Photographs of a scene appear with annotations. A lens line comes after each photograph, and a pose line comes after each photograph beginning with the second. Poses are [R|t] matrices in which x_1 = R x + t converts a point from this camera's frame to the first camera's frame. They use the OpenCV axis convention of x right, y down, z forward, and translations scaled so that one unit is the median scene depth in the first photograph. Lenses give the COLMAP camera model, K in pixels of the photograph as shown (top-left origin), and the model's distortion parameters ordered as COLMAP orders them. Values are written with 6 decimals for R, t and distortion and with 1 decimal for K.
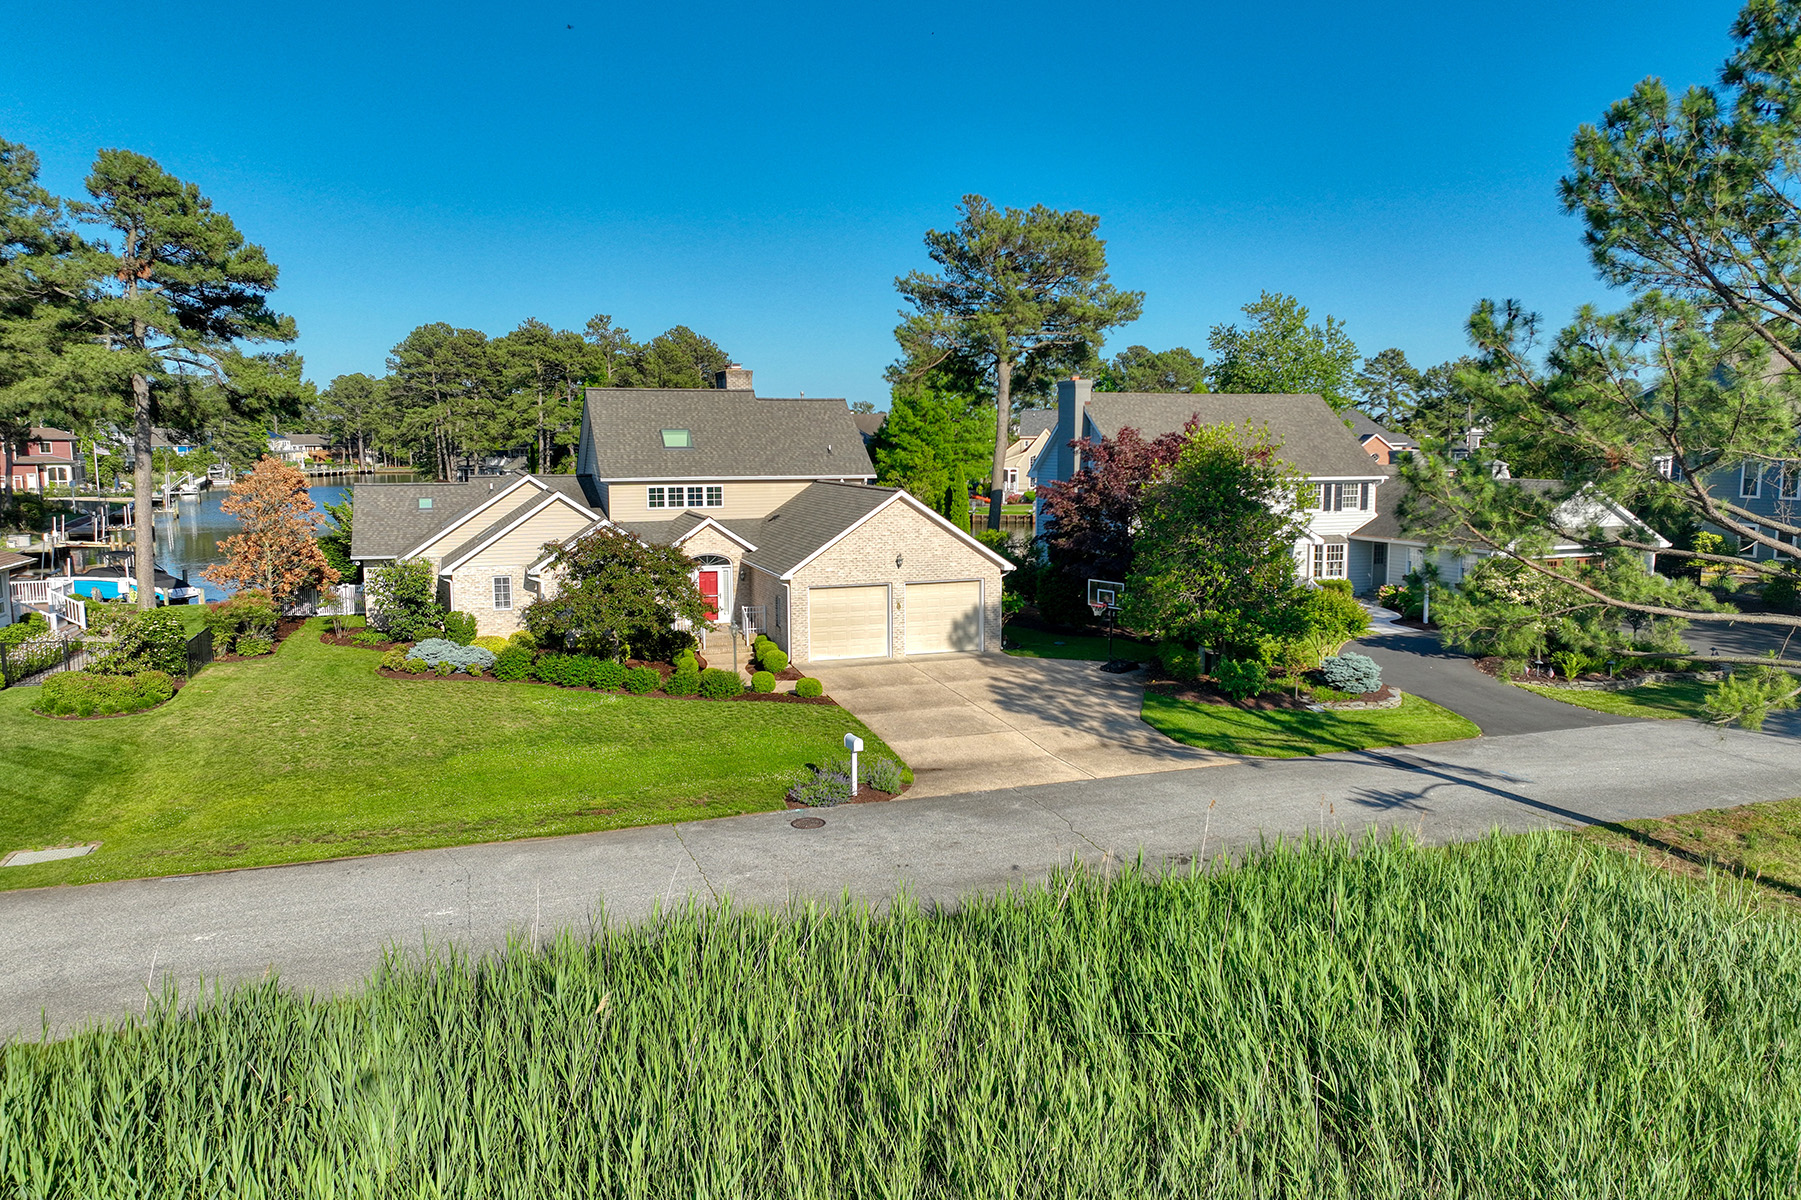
lens RADIAL K [[1262.5, 0, 900.5], [0, 1262.5, 600.0], [0, 0, 1]] dist [0.003181, 0.004699]
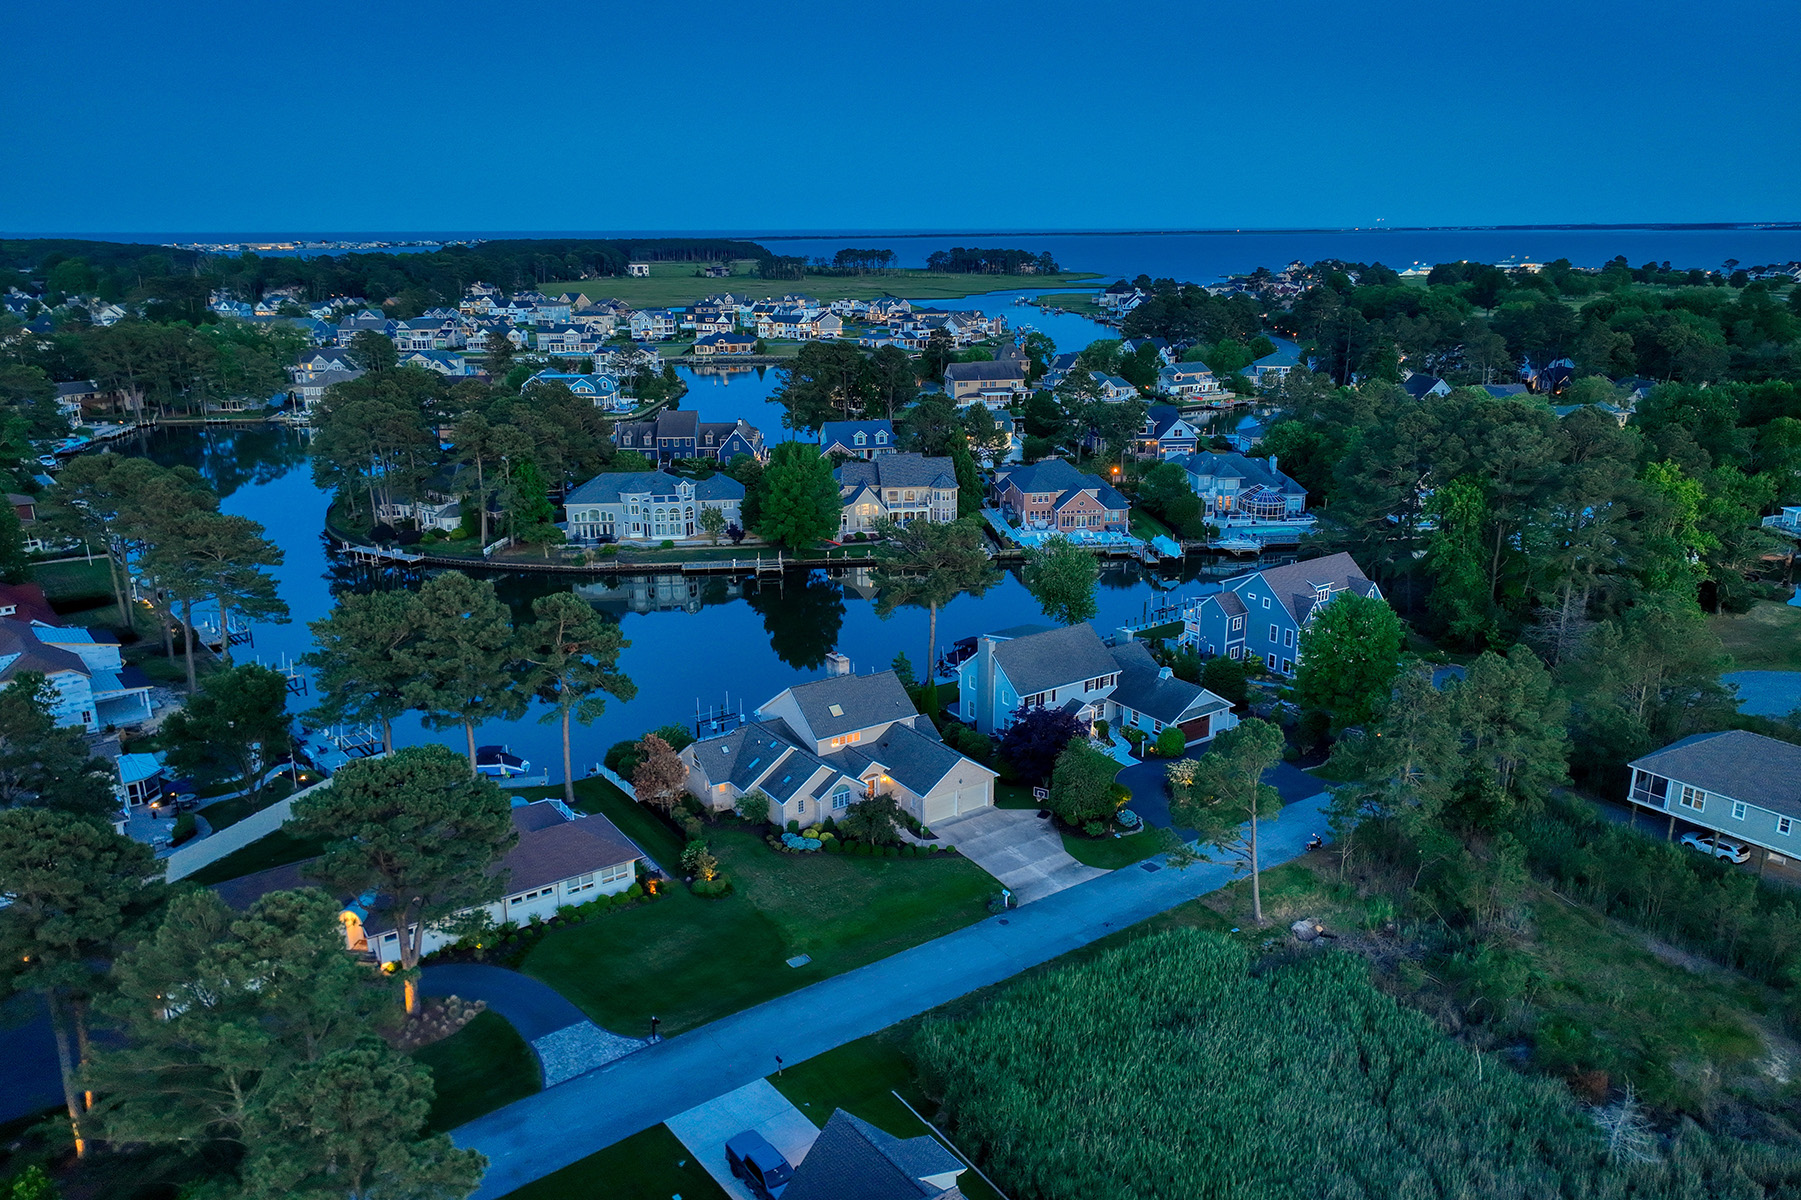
lens RADIAL K [[1268.8, 0, 900.5], [0, 1268.8, 600.0], [0, 0, 1]] dist [0.003304, 0.005408]
pose [[0.966070, -0.073284, 0.247665, -0.774661], [0.034067, 0.986679, 0.159071, -0.858601], [-0.256024, -0.145237, 0.955698, -1.469050]]
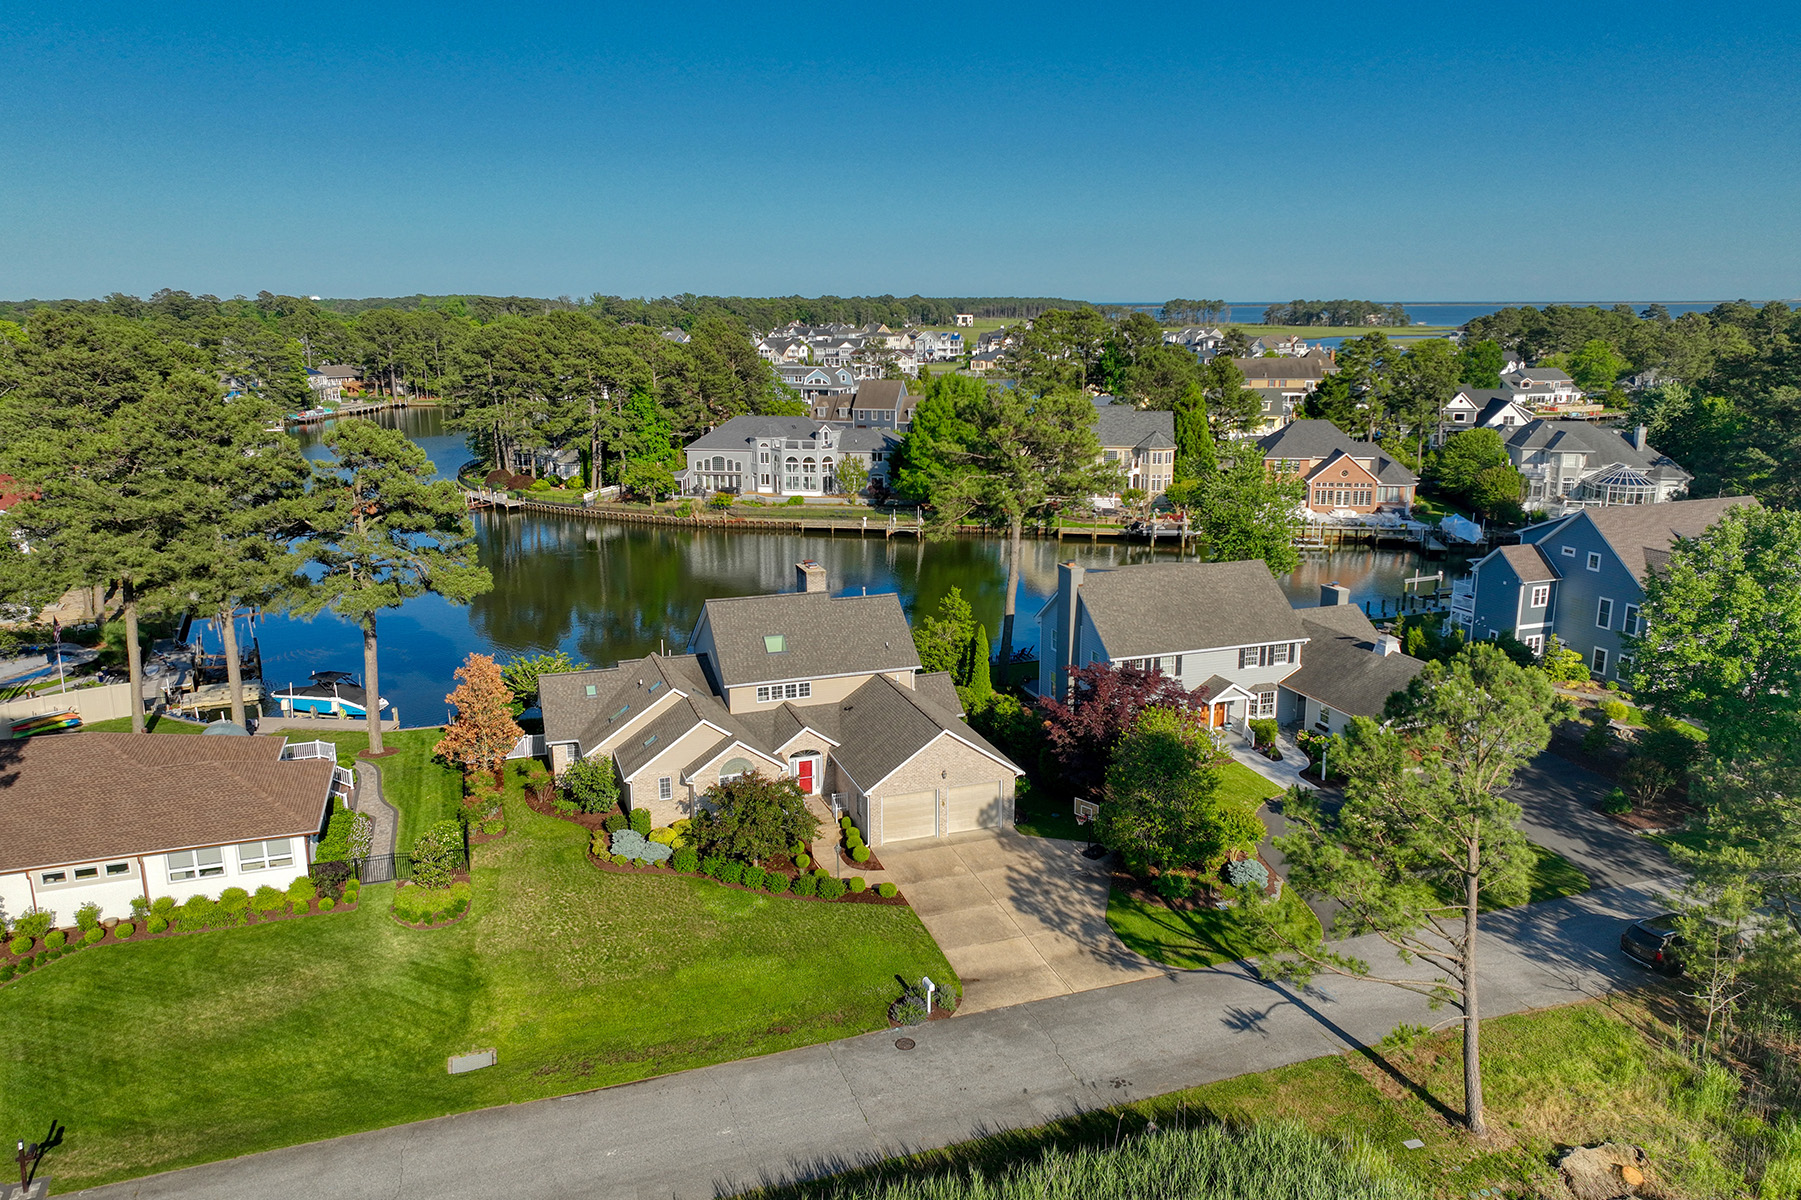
lens RADIAL K [[1262.5, 0, 900.5], [0, 1262.5, 600.0], [0, 0, 1]] dist [0.003181, 0.004699]
pose [[0.999994, 0.001443, -0.003075, -0.049104], [-0.001121, 0.994769, 0.102146, -0.396949], [0.003206, -0.102142, 0.994765, -0.434594]]
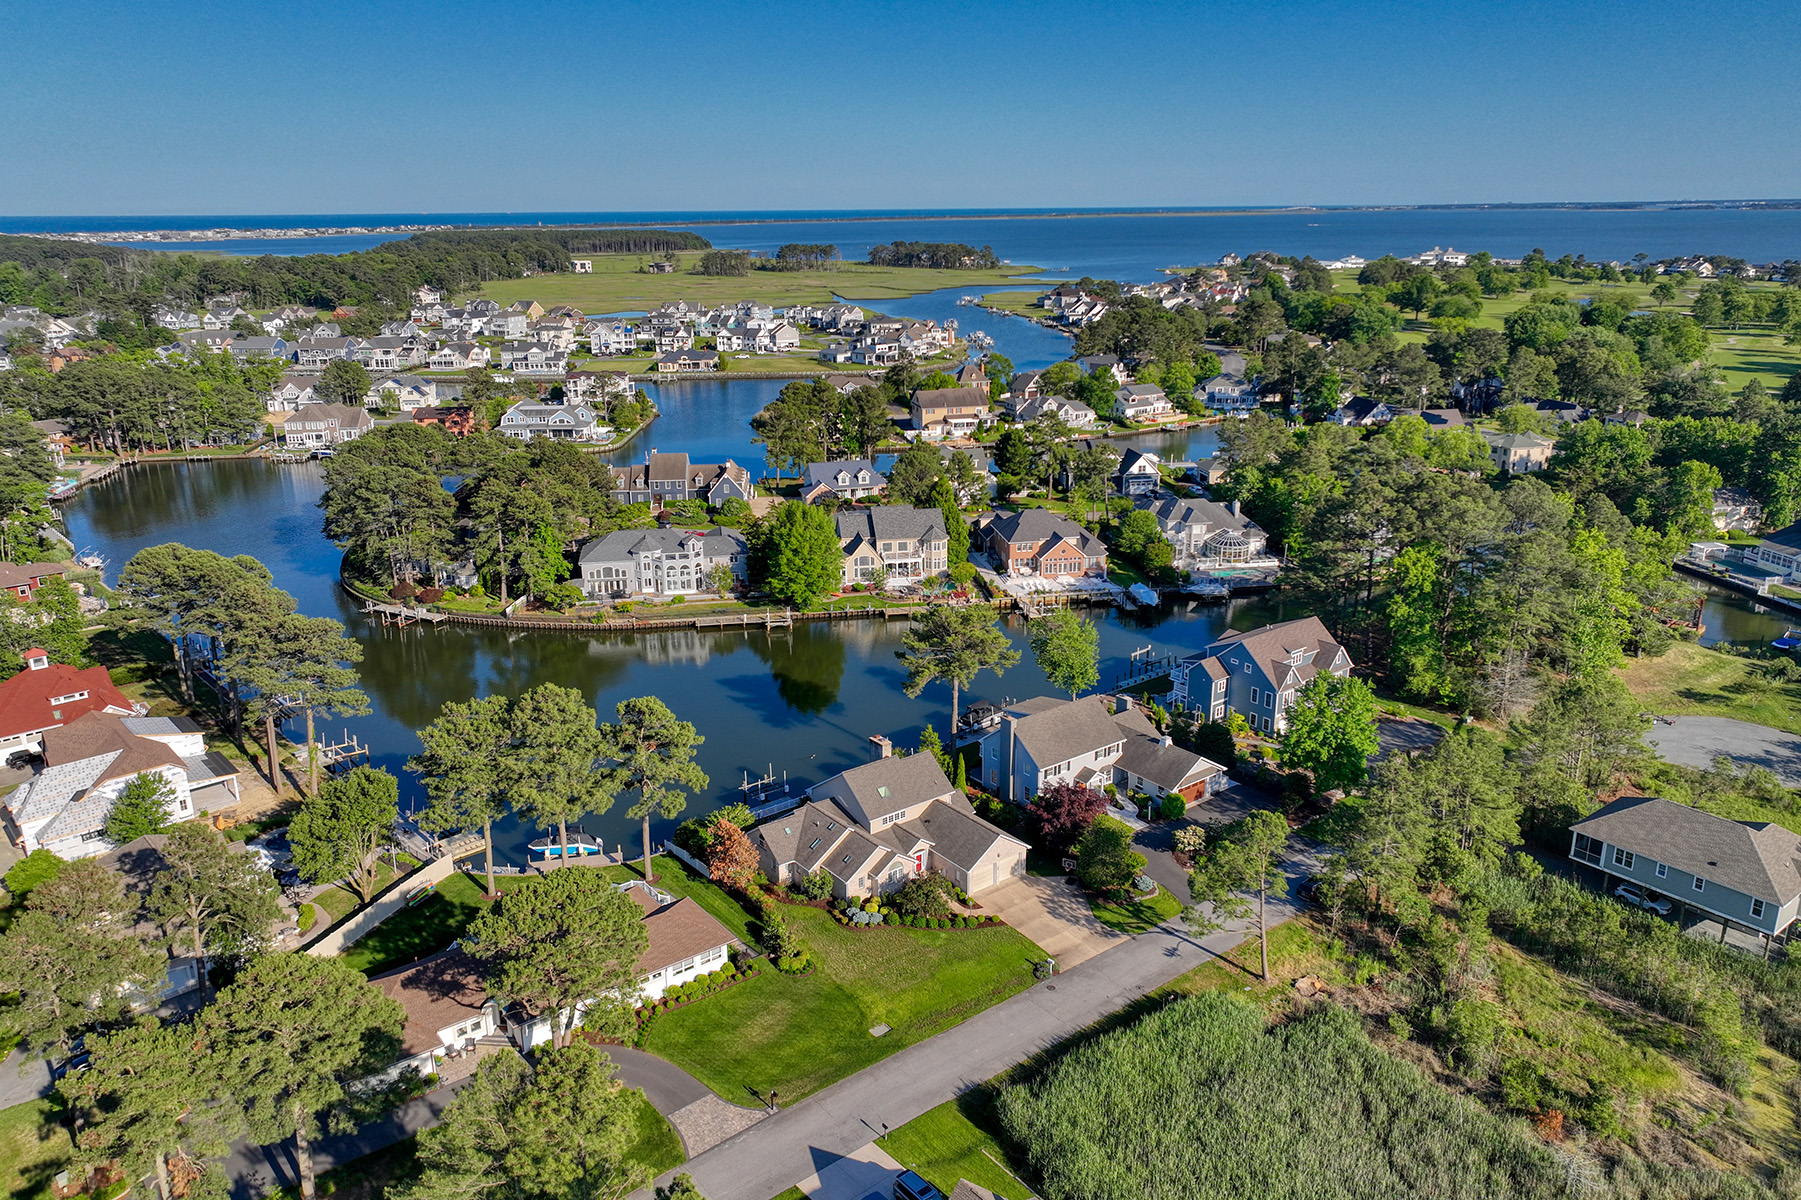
lens RADIAL K [[1262.5, 0, 900.5], [0, 1262.5, 600.0], [0, 0, 1]] dist [0.003181, 0.004699]
pose [[0.951655, -0.095124, 0.292069, -1.077035], [0.044159, 0.983331, 0.176379, -1.207875], [-0.303978, -0.154955, 0.939993, -1.690394]]
